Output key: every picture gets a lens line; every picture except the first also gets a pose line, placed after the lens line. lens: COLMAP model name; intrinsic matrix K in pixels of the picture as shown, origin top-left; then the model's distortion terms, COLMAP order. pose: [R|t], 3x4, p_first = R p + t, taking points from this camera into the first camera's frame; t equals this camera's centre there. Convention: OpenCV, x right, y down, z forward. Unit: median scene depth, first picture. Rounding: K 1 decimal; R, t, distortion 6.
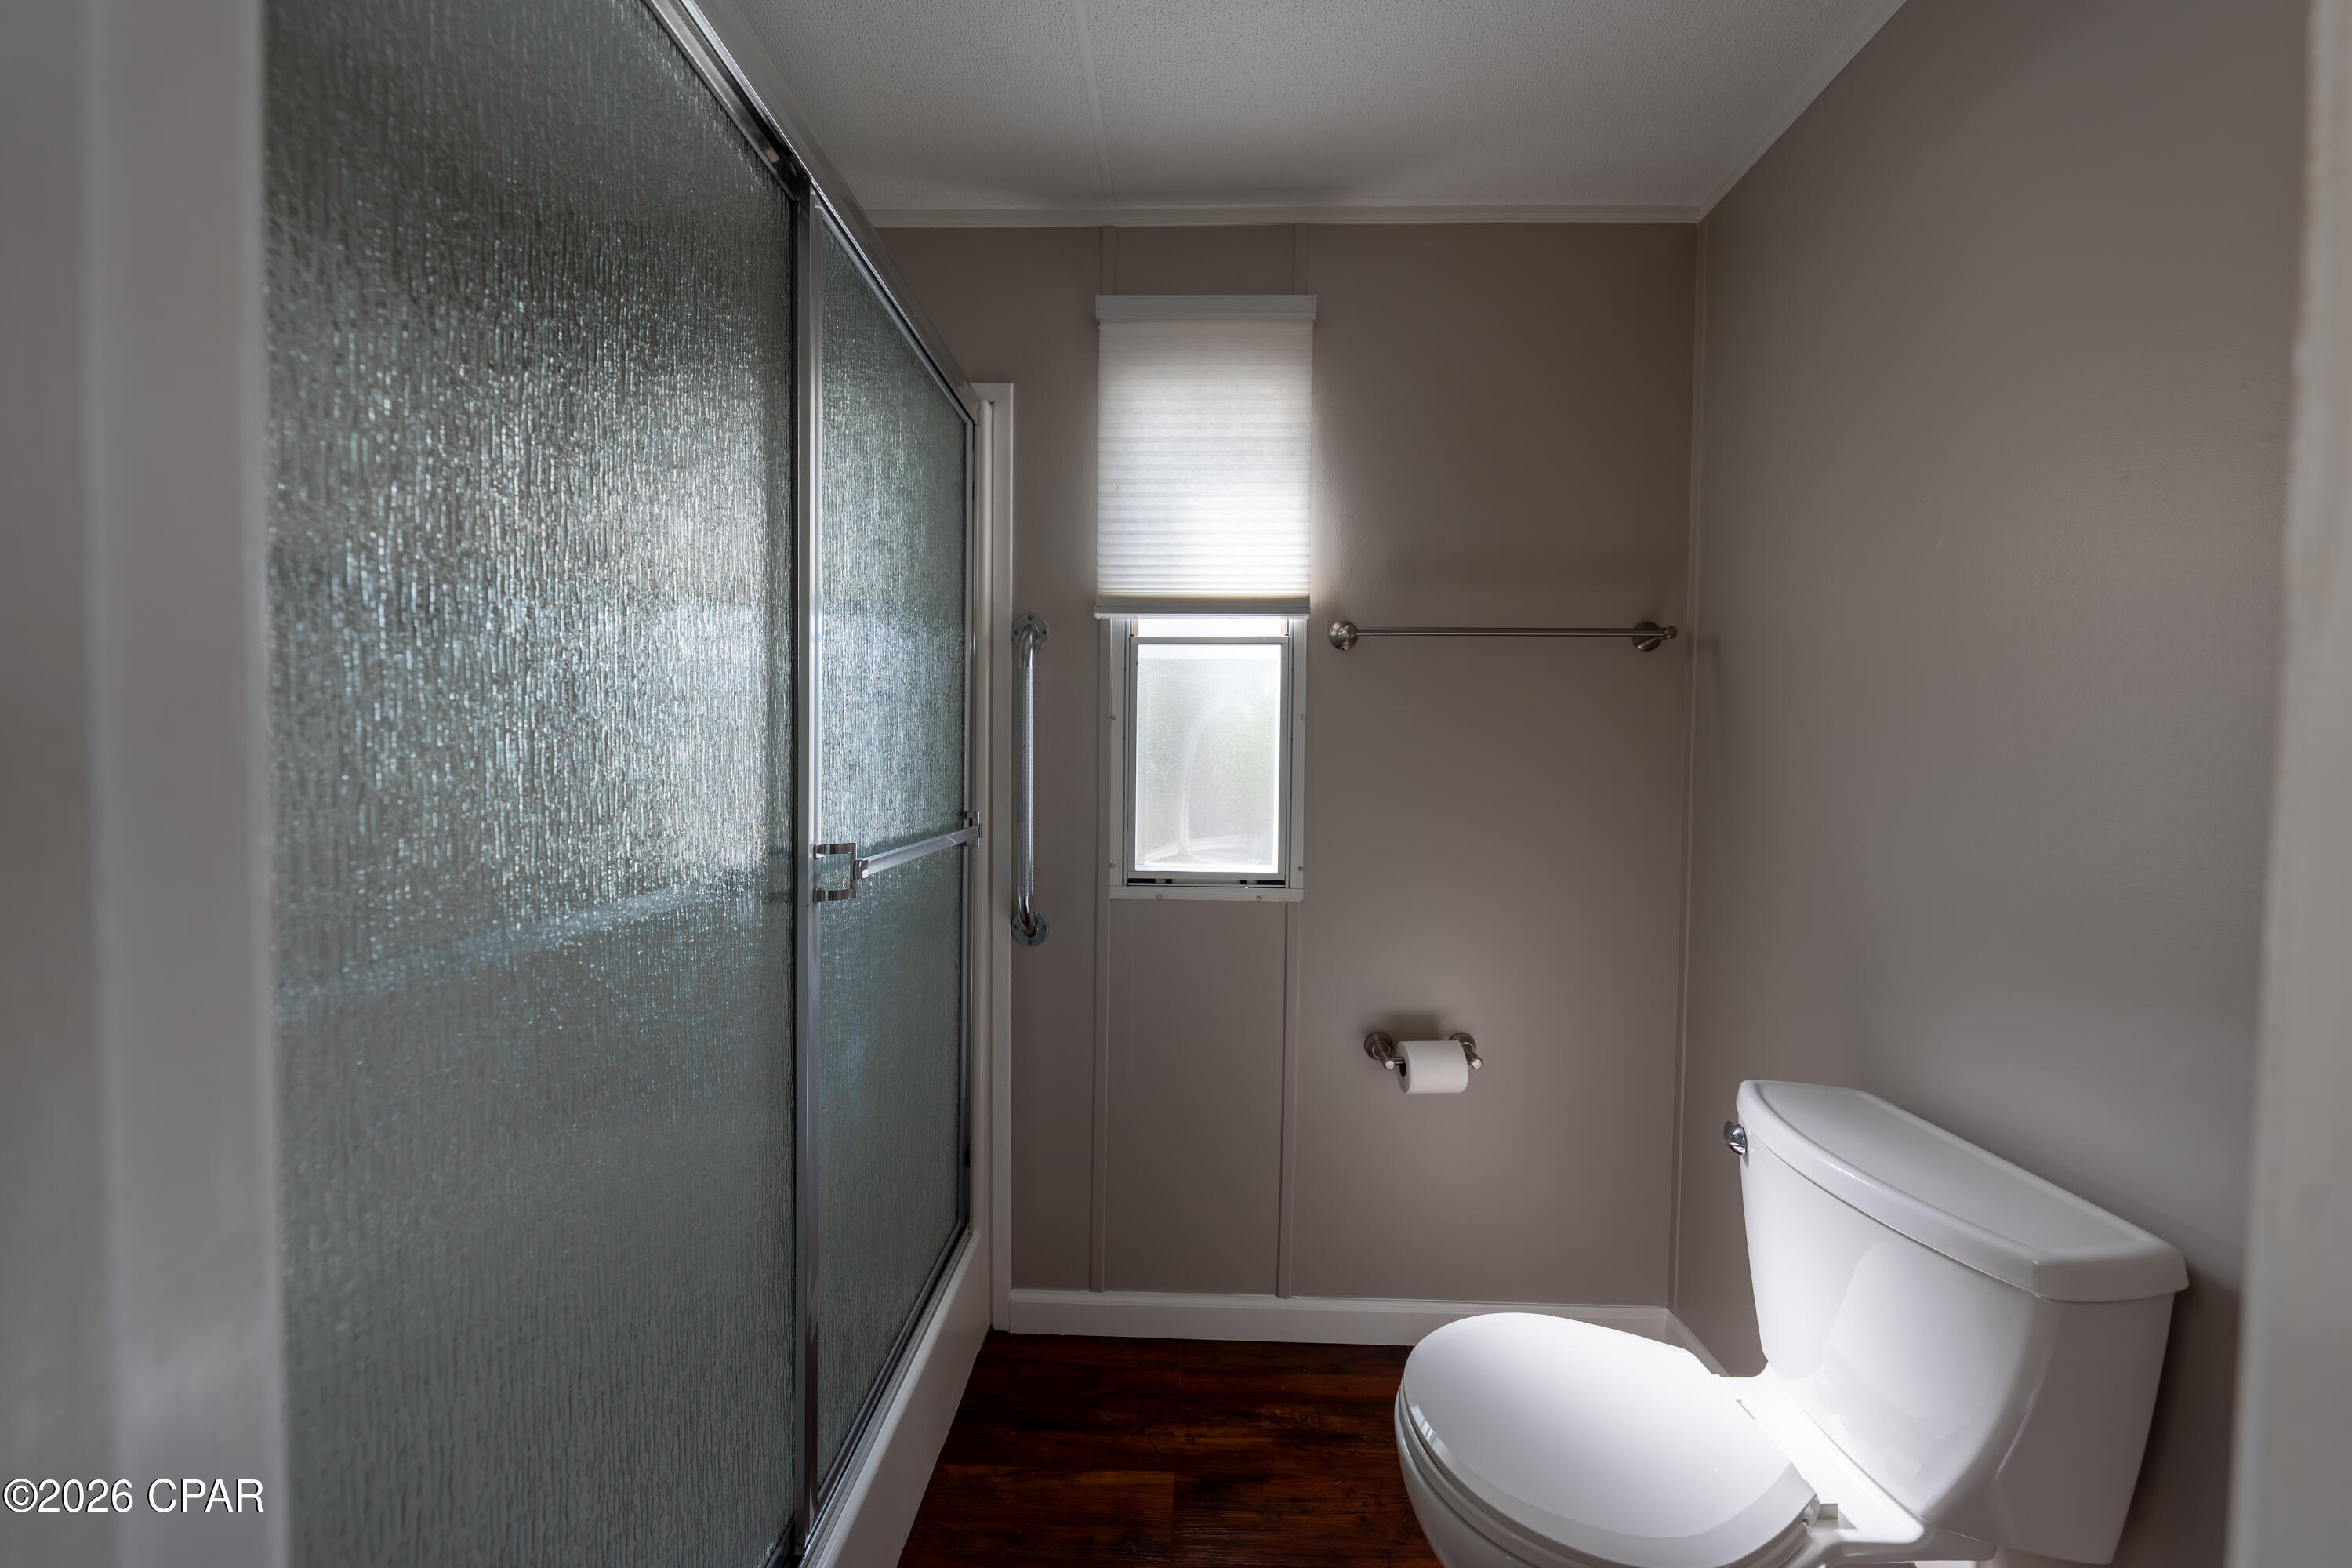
lens RADIAL K [[795.8, 0, 1179.9], [0, 795.8, 775.8], [0, 0, 1]] dist [-0.002430, -0.000173]
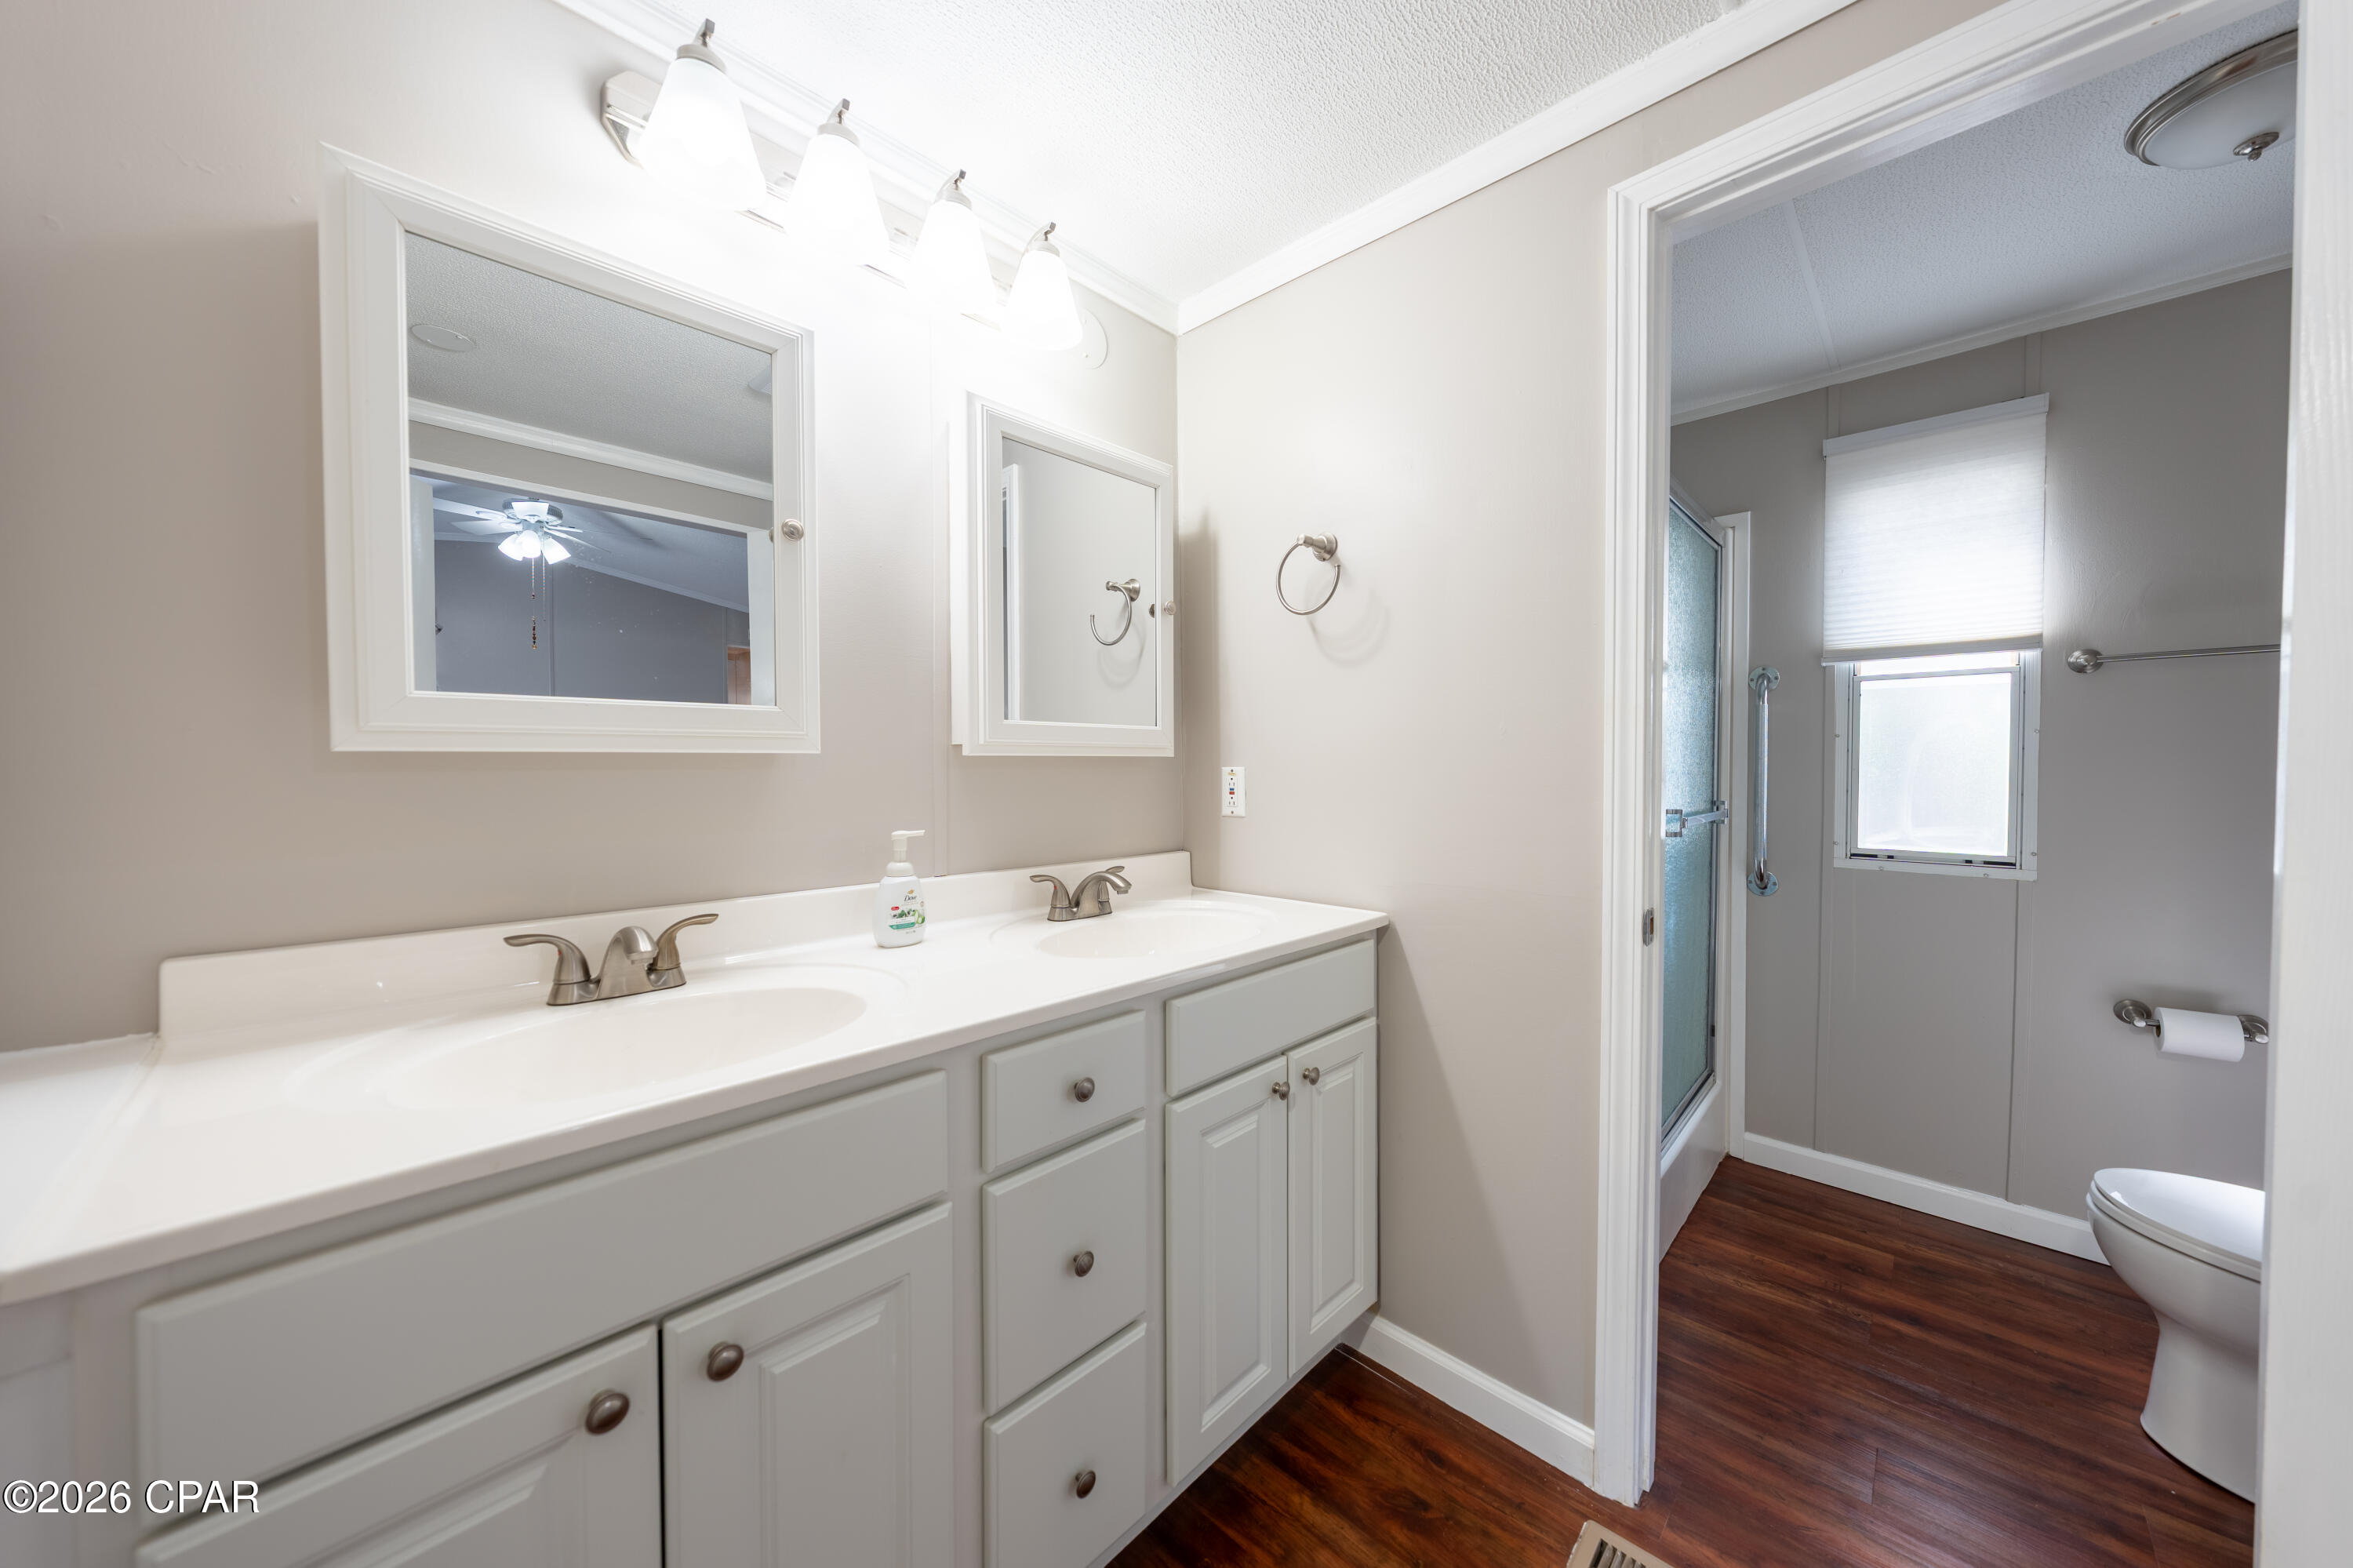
lens RADIAL K [[796.2, 0, 1180.4], [0, 796.2, 775.8], [0, 0, 1]] dist [-0.002430, -0.000173]
pose [[0.736566, 0.002028, -0.676363, 0.009618], [-0.005952, 0.999976, -0.003484, 0.007786], [0.676340, 0.006592, 0.736560, -0.805741]]
